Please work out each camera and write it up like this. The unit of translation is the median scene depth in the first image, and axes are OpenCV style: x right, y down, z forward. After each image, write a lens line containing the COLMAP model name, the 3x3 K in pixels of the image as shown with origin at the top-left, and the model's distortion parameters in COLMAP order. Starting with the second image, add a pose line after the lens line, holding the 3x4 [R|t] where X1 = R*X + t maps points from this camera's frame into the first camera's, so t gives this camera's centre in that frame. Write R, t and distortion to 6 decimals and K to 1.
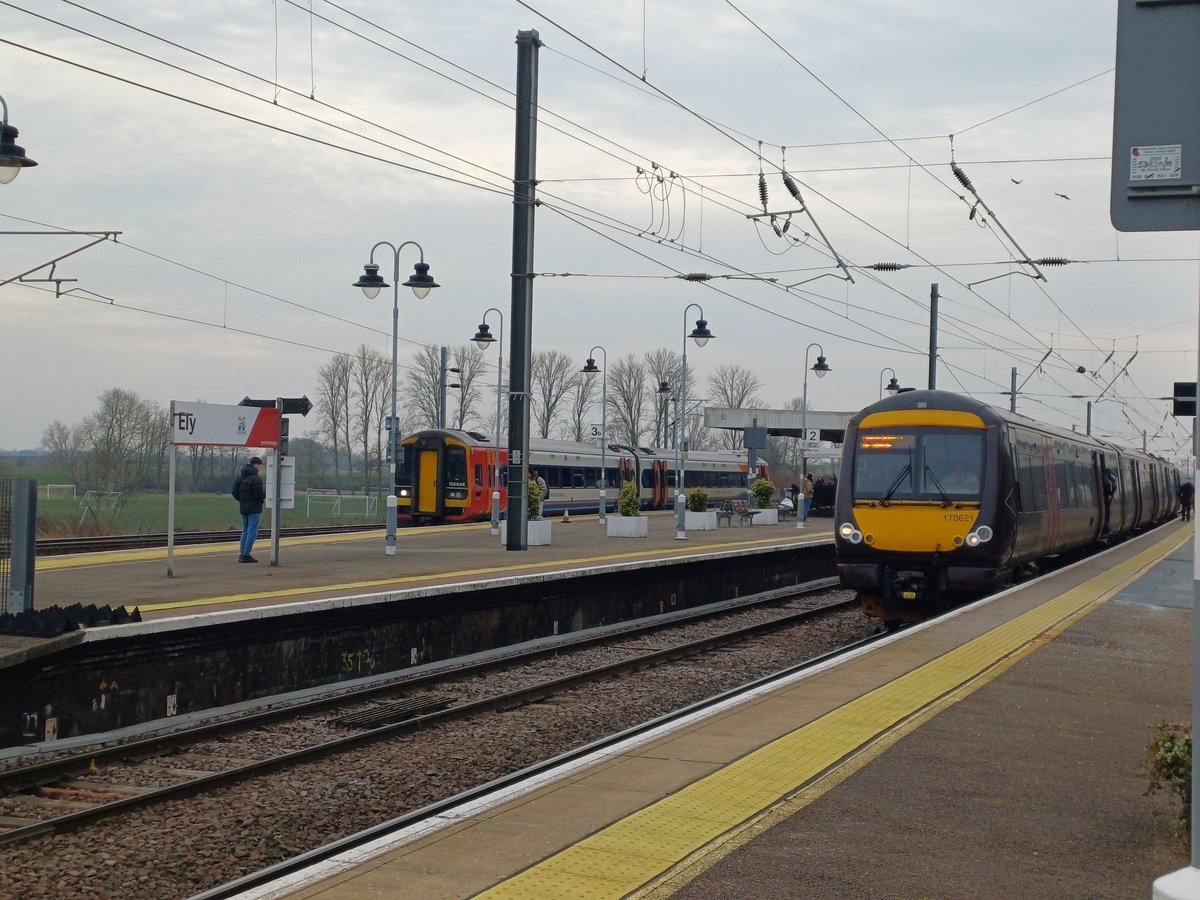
lens RADIAL K [[1885.9, 0, 606.7], [0, 1885.9, 446.8], [0, 0, 1]] dist [0.141435, 0.000000]
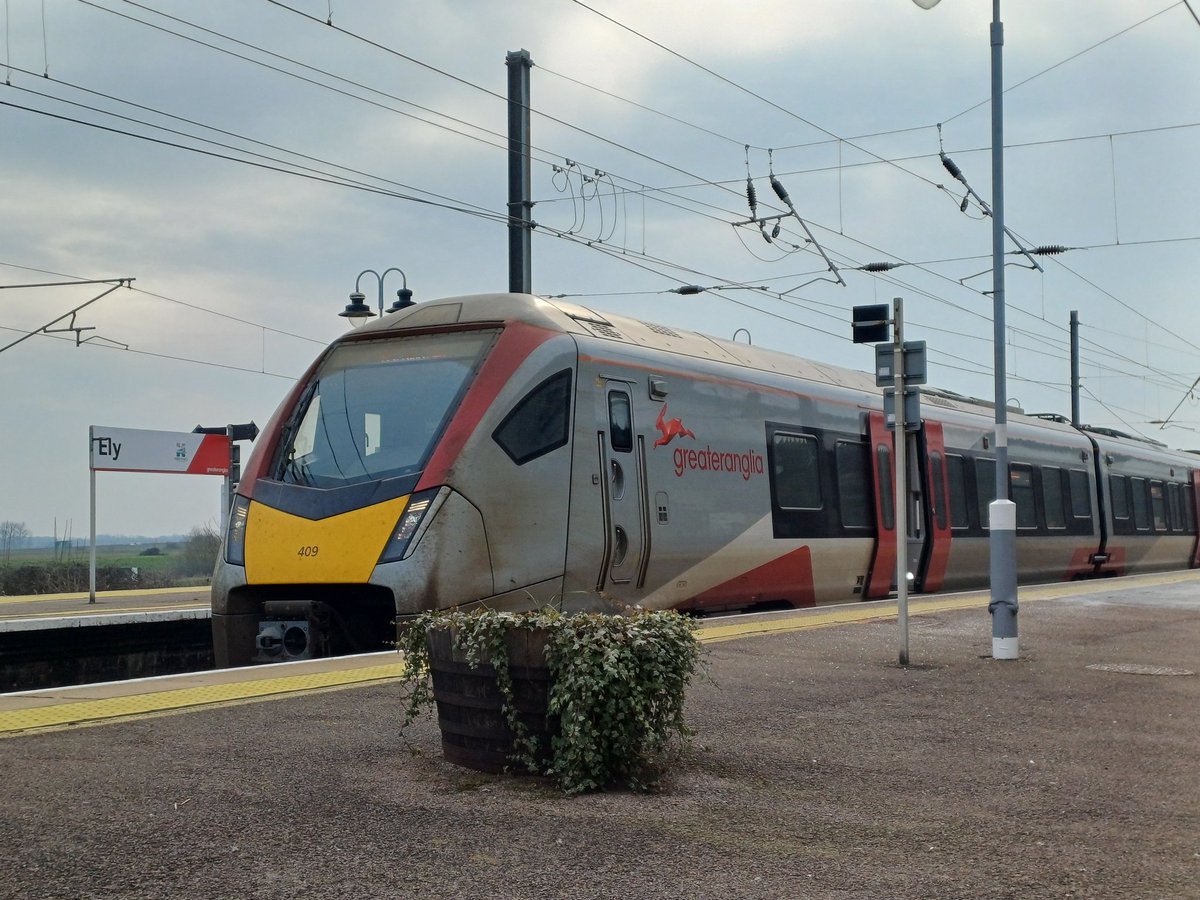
lens RADIAL K [[1885.9, 0, 597.0], [0, 1885.9, 454.1], [0, 0, 1]] dist [0.141435, 0.000000]
pose [[0.988274, -0.038557, -0.147744, 0.142614], [0.032842, 0.998622, -0.040929, 0.031877], [0.149118, 0.035597, 0.988178, 0.045953]]
